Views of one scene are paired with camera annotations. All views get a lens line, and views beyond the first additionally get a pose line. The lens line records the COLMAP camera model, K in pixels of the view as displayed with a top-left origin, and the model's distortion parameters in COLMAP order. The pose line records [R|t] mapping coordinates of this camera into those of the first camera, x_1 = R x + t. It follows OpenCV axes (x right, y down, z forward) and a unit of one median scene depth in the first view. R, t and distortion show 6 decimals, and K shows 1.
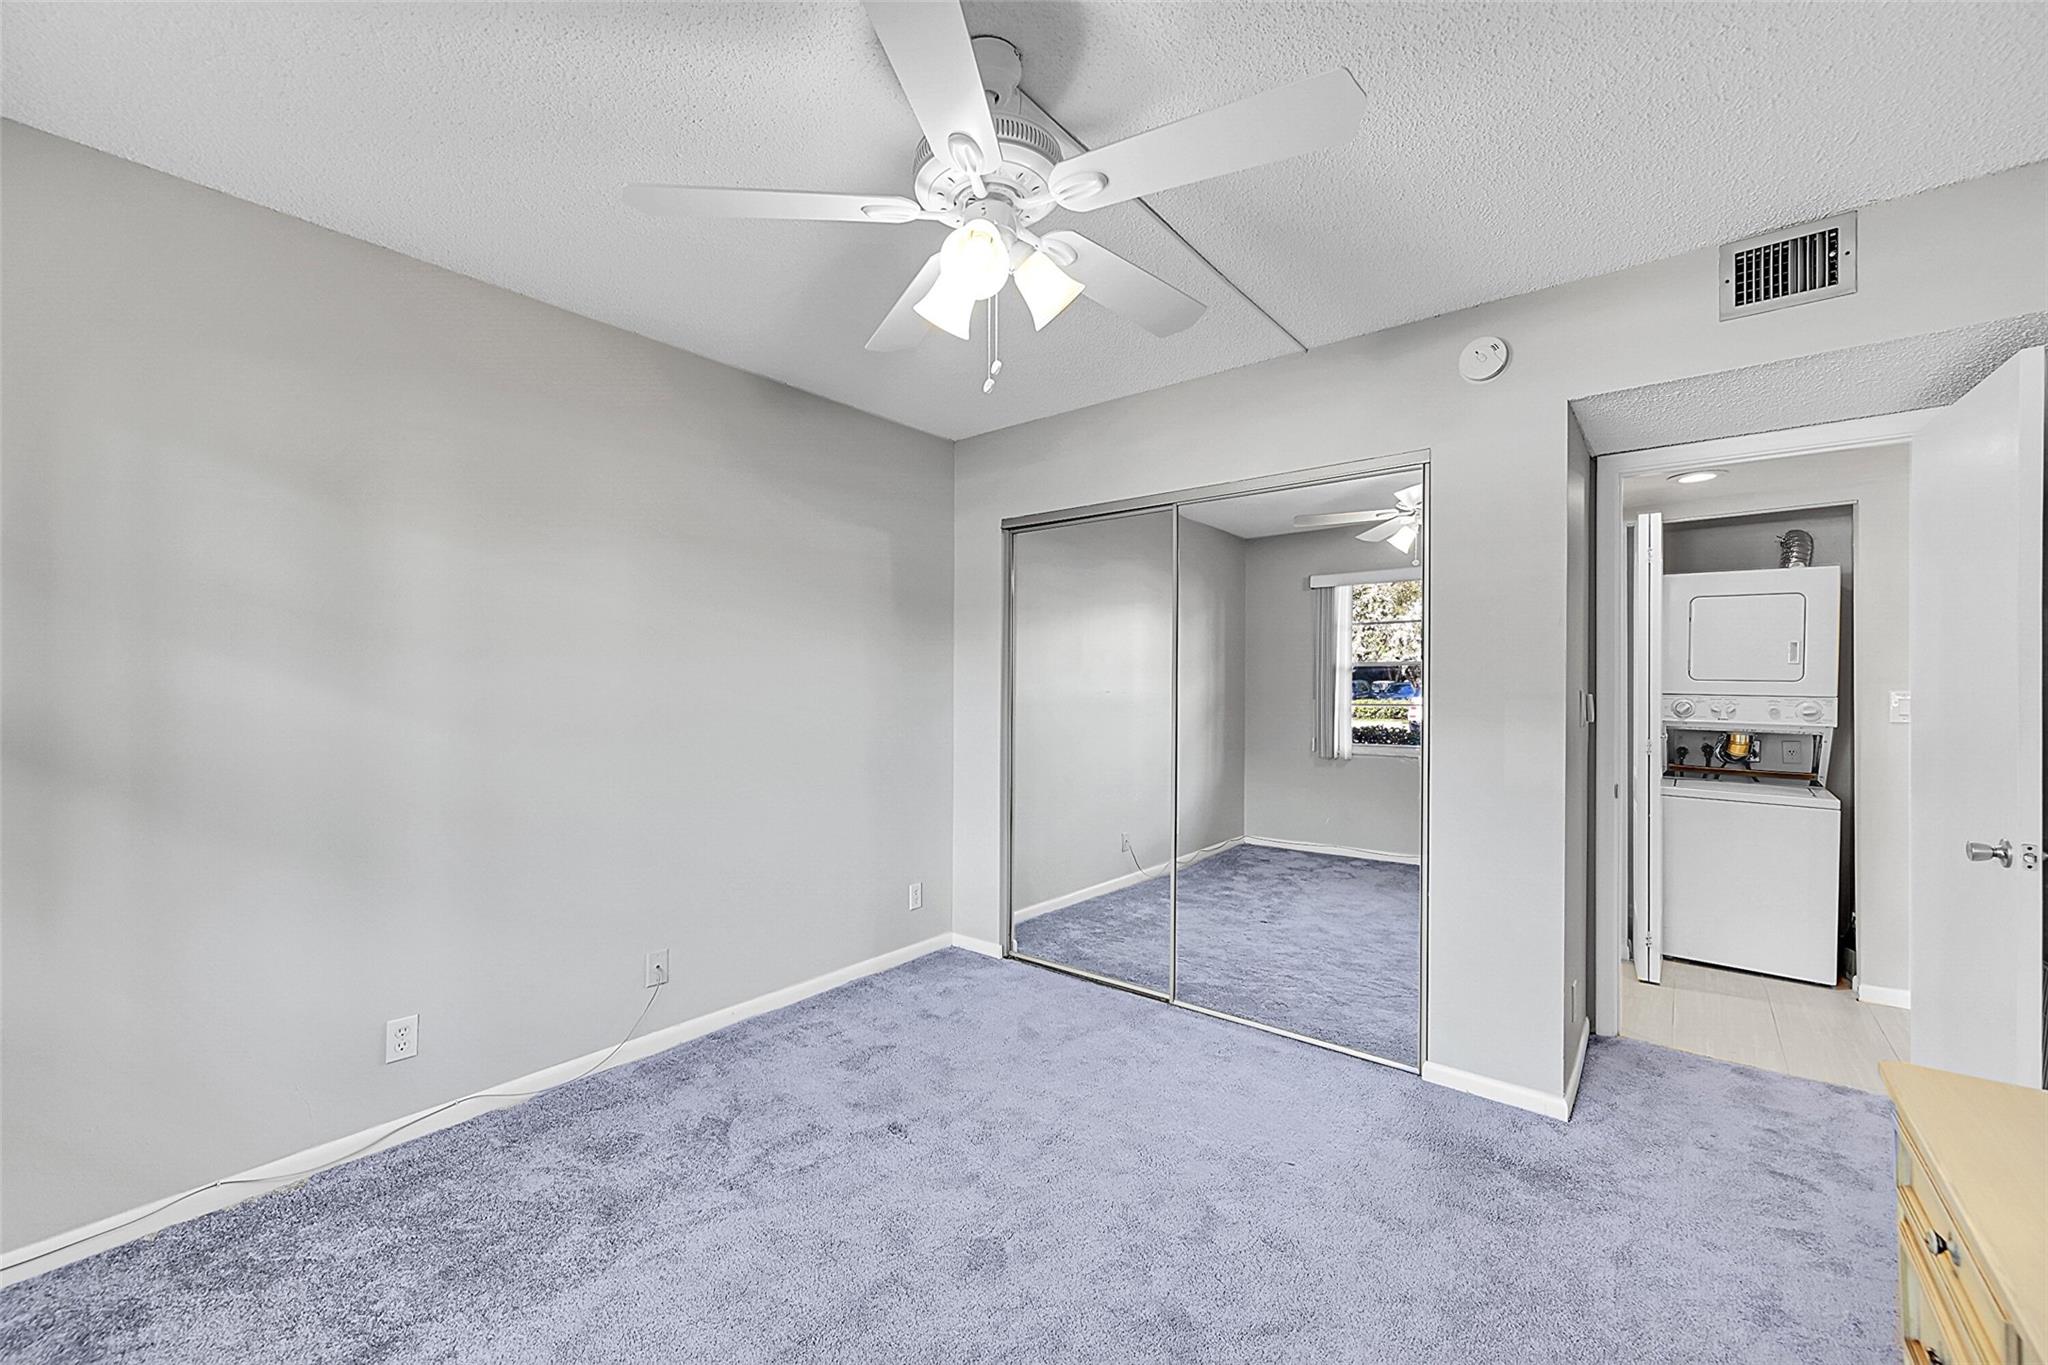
lens RADIAL K [[801.0, 0, 1028.1], [0, 801.0, 688.5], [0, 0, 1]] dist [0.000772, -0.000070]
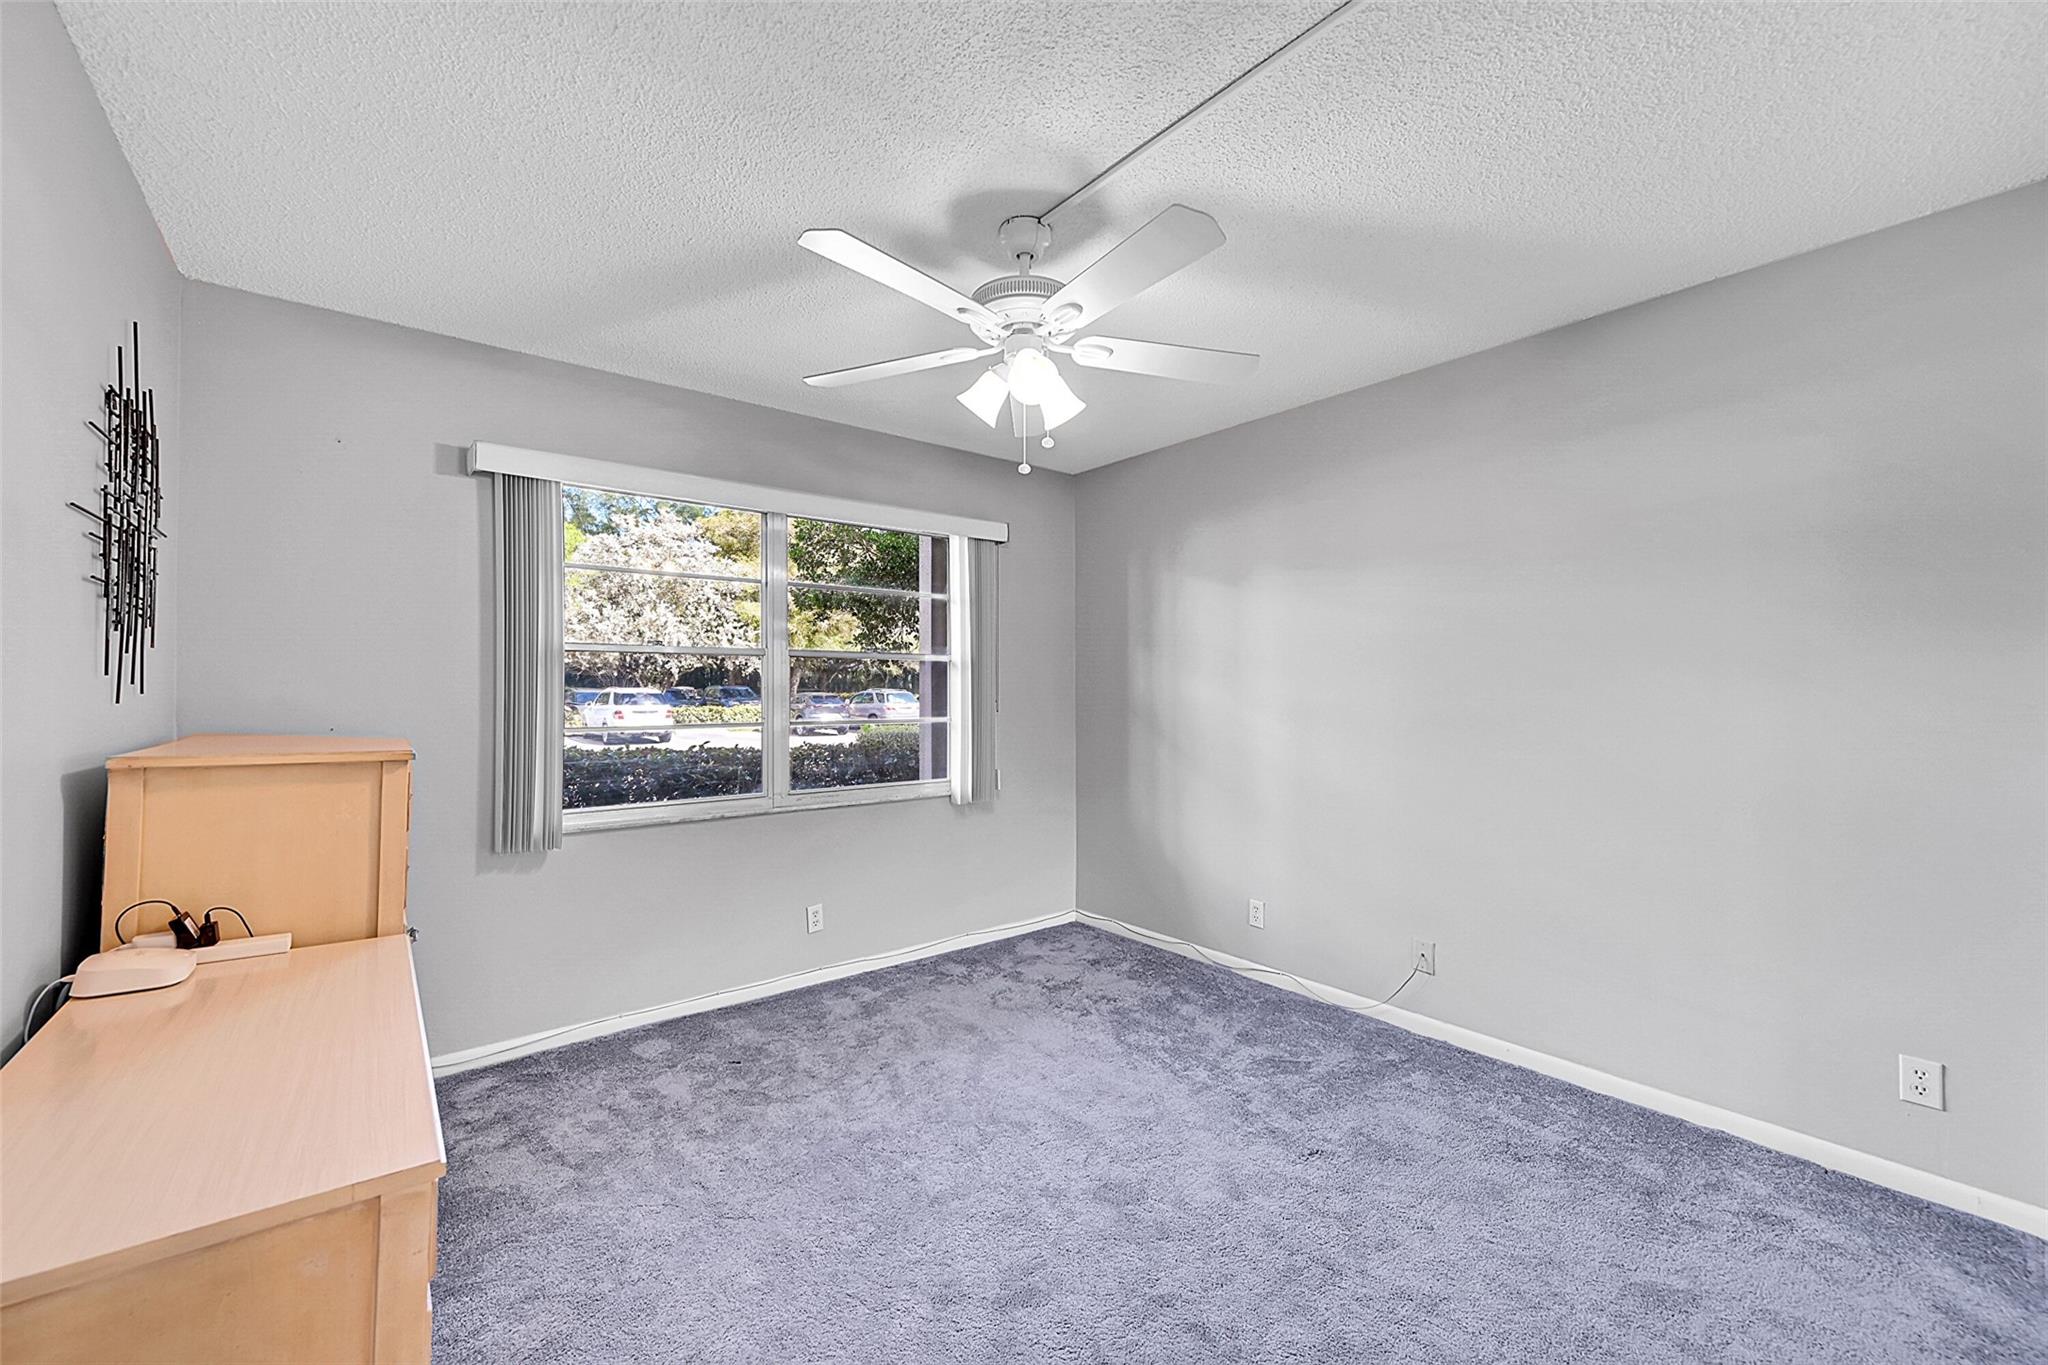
lens RADIAL K [[801.0, 0, 1027.6], [0, 801.0, 679.0], [0, 0, 1]] dist [0.000772, -0.000070]
pose [[-0.205282, -0.012426, -0.978624, 0.664248], [-0.000242, 0.999920, -0.012645, -0.004510], [0.978703, -0.002359, -0.205269, 0.678458]]
